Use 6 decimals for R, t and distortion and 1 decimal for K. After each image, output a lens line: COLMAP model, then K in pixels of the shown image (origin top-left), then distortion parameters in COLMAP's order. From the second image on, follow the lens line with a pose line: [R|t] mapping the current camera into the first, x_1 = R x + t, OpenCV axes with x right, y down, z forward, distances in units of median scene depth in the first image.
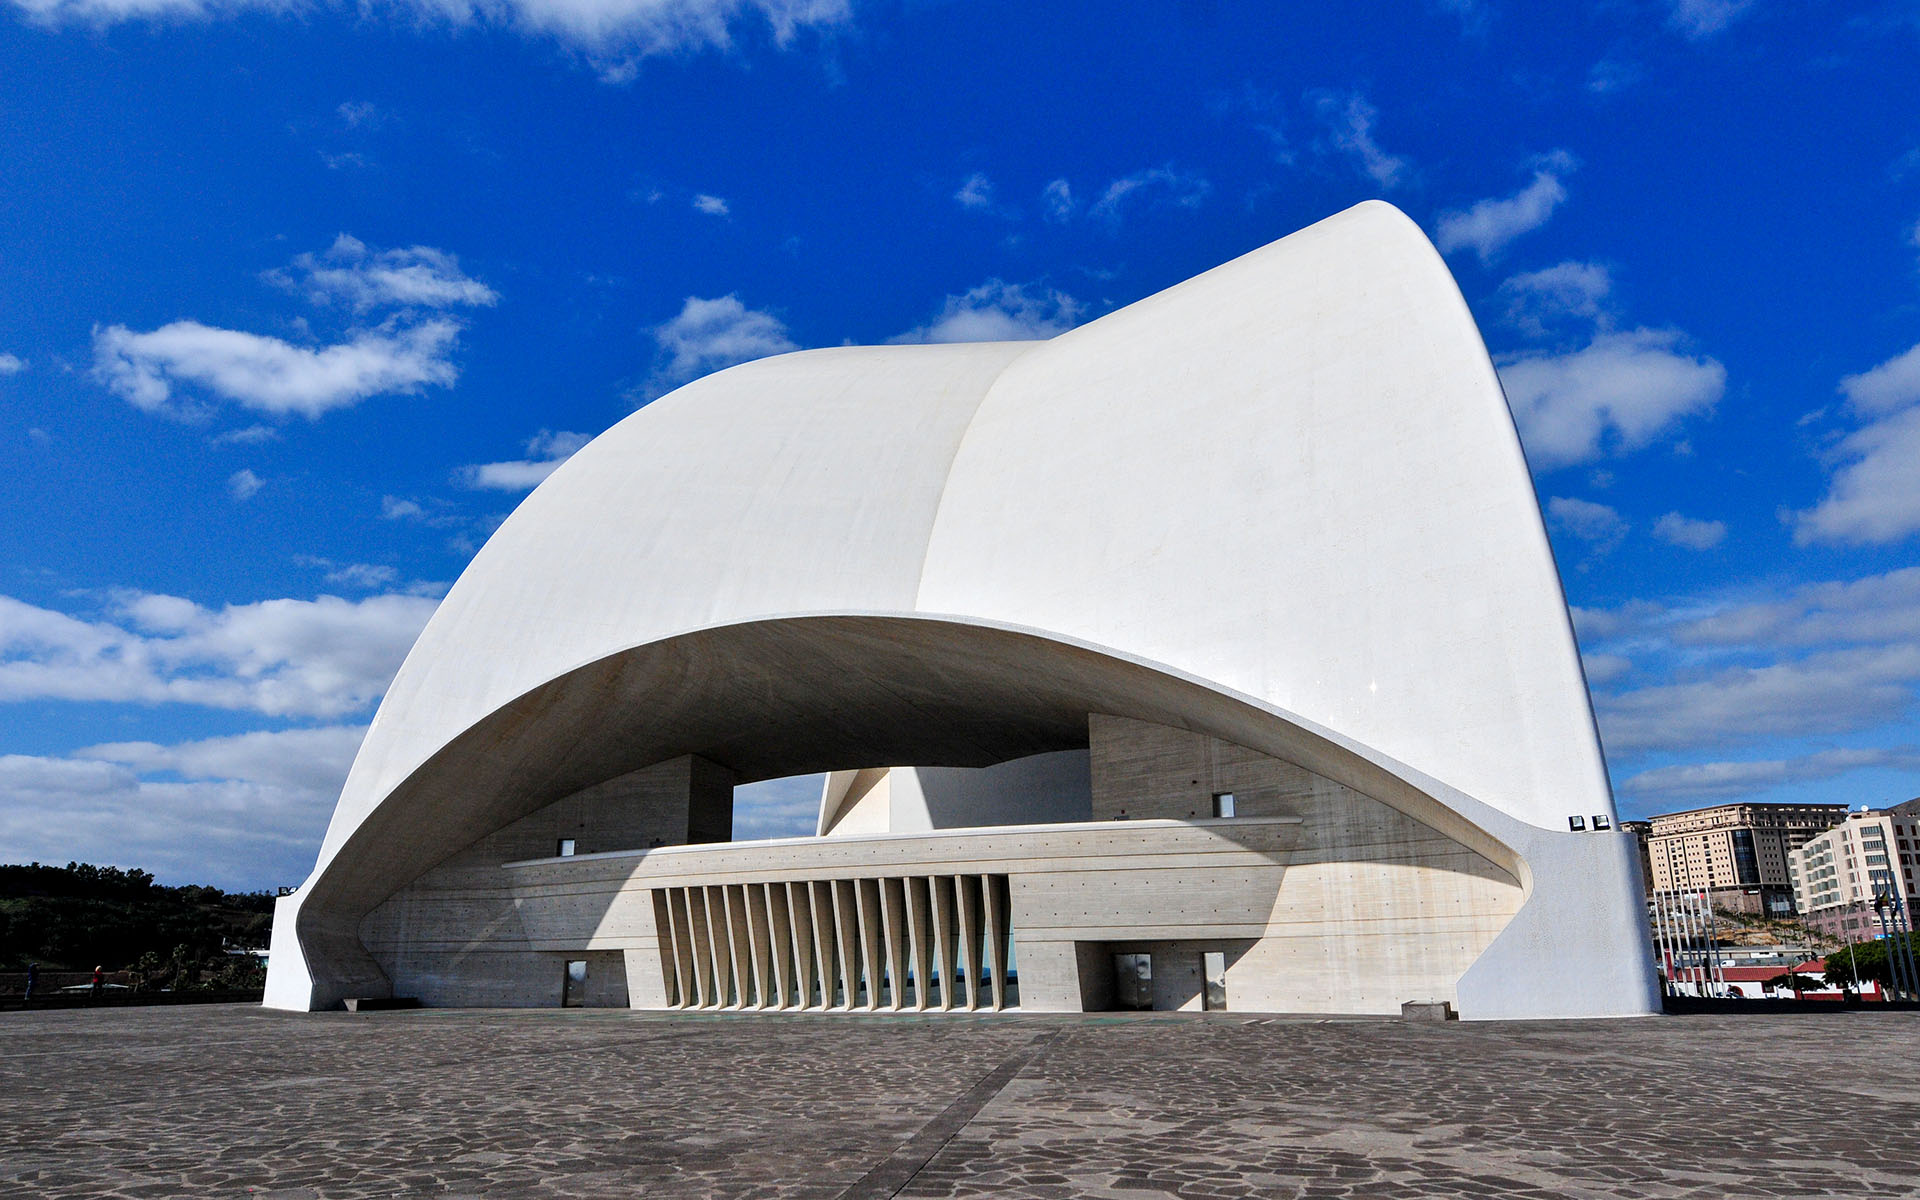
lens RADIAL K [[1195.9, 0, 941.0], [0, 1195.9, 598.2], [0, 0, 1]] dist [-0.001196, 0.001260]
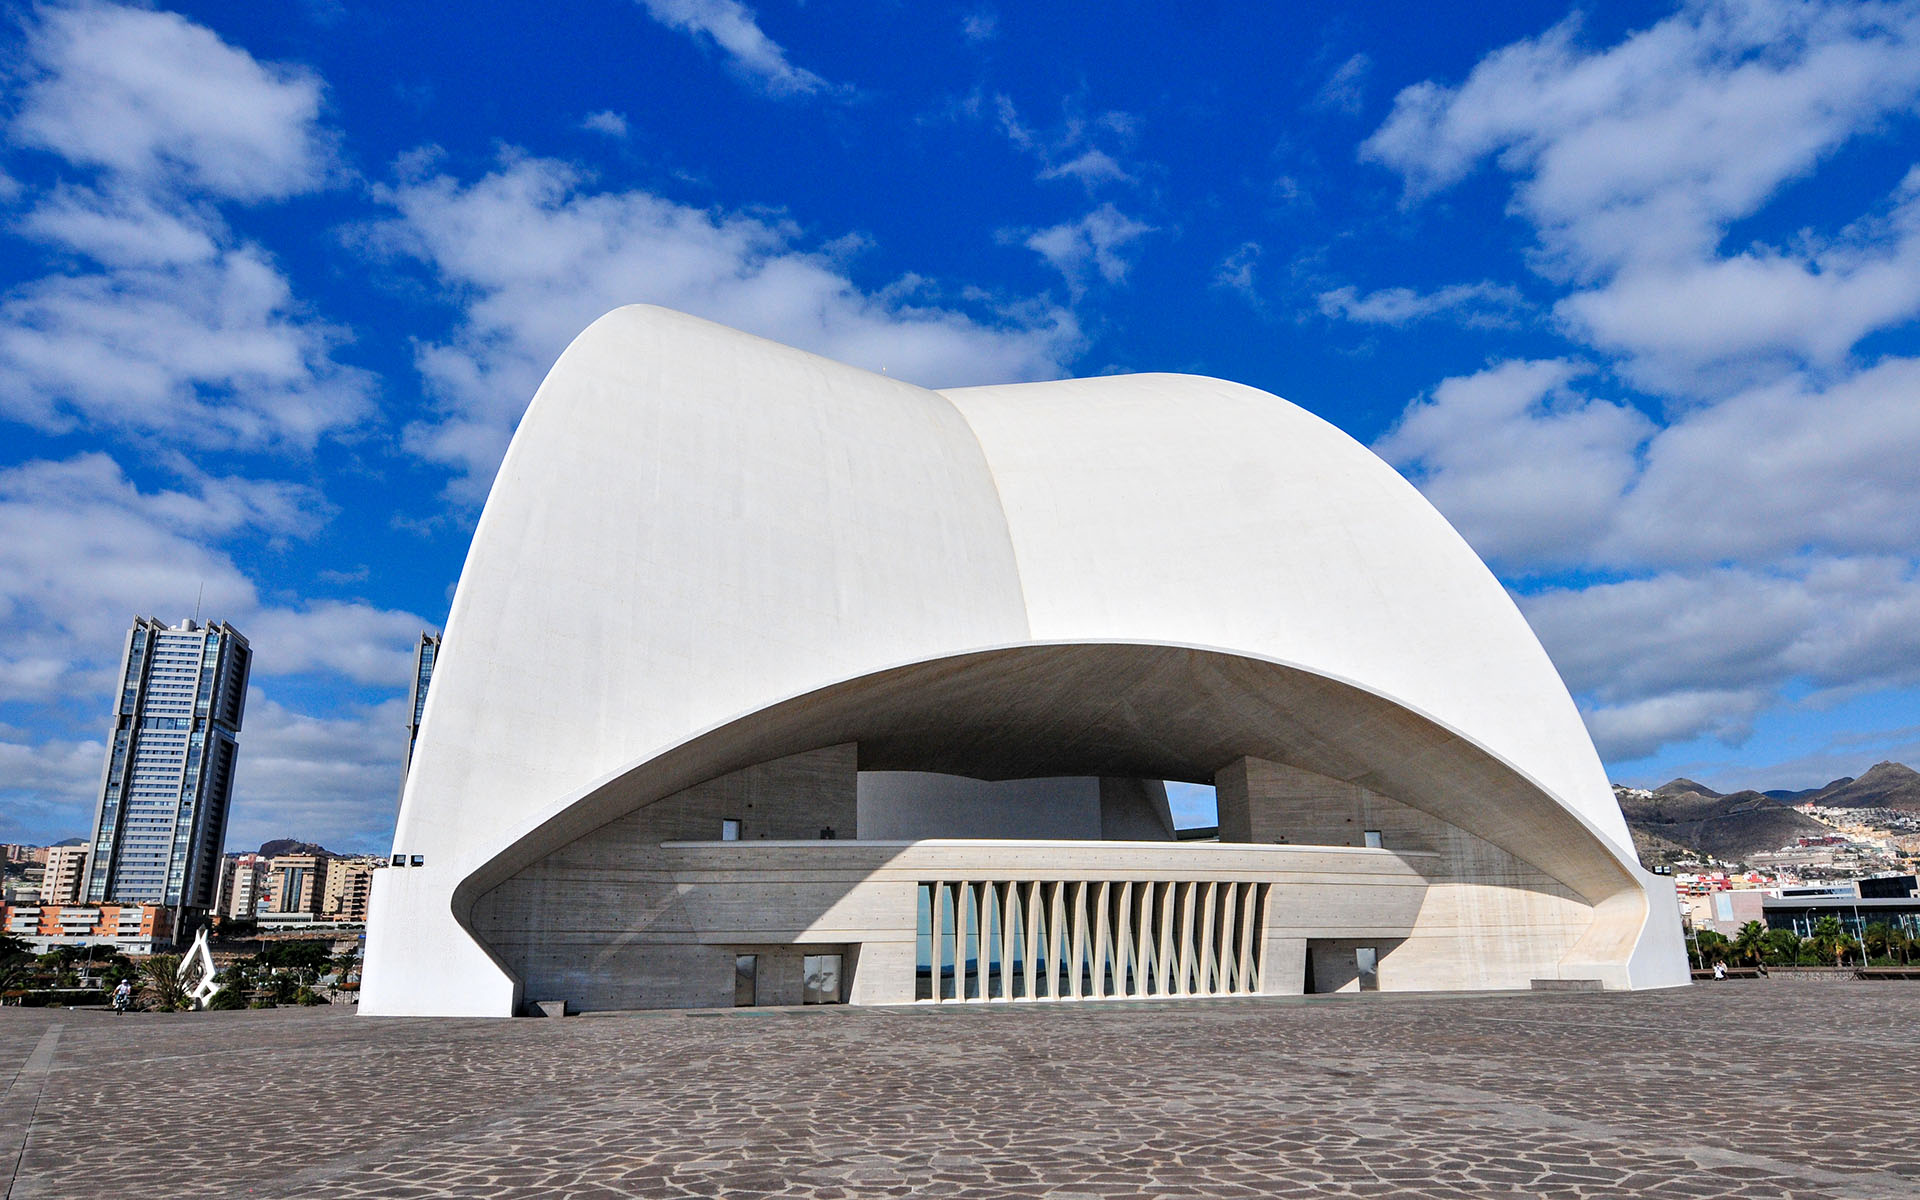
lens RADIAL K [[1157.4, 0, 899.3], [0, 1157.4, 606.3], [0, 0, 1]] dist [-0.002485, -0.002933]
pose [[0.755373, 0.191071, 0.626820, -1.022155], [-0.187841, 0.979540, -0.072224, 0.107723], [-0.627795, -0.063186, 0.775810, 0.330069]]
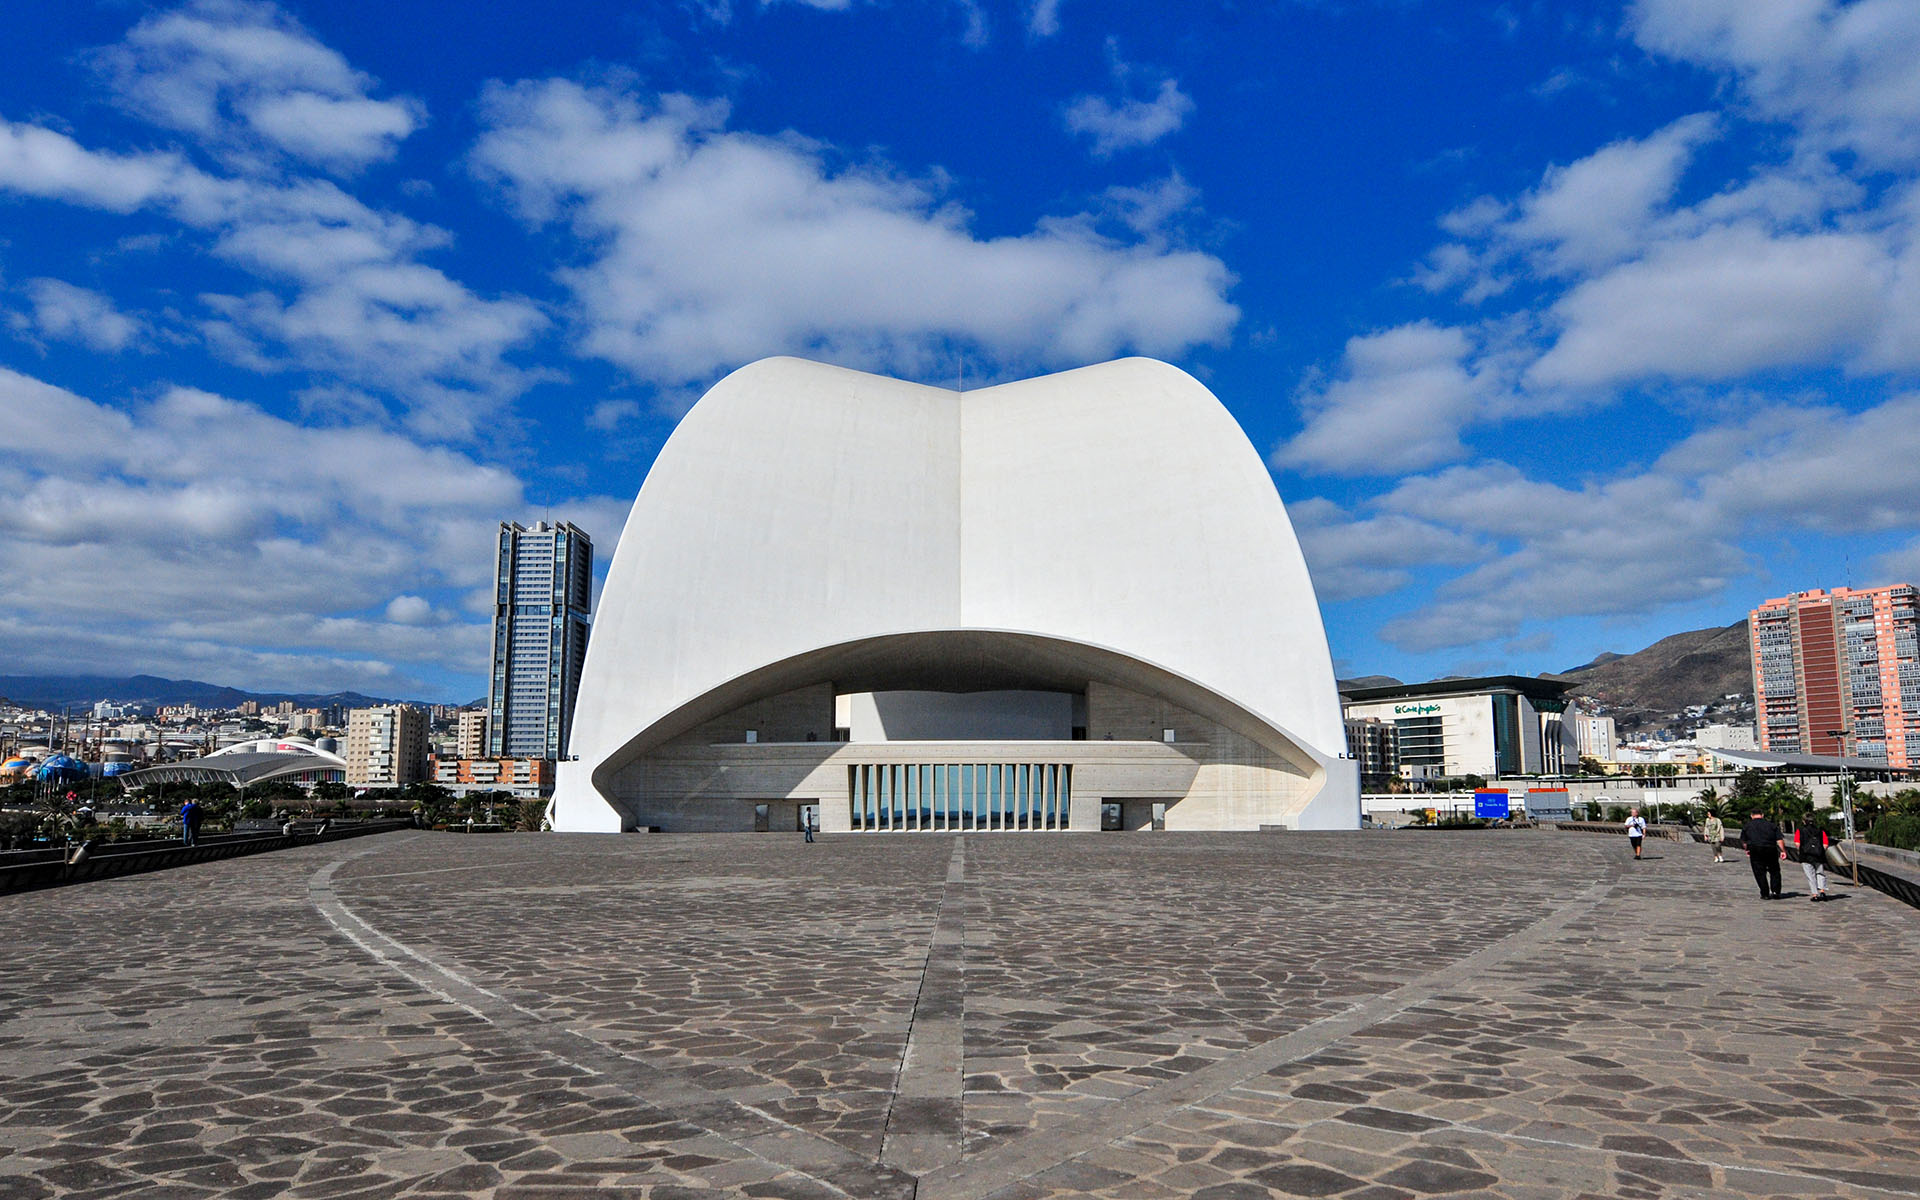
lens RADIAL K [[1157.4, 0, 899.3], [0, 1157.4, 606.3], [0, 0, 1]] dist [-0.002485, -0.002933]
pose [[0.901239, 0.080918, 0.425699, -1.037809], [-0.132770, 0.986724, 0.093526, -0.169834], [-0.412480, -0.140810, 0.900018, -0.574855]]
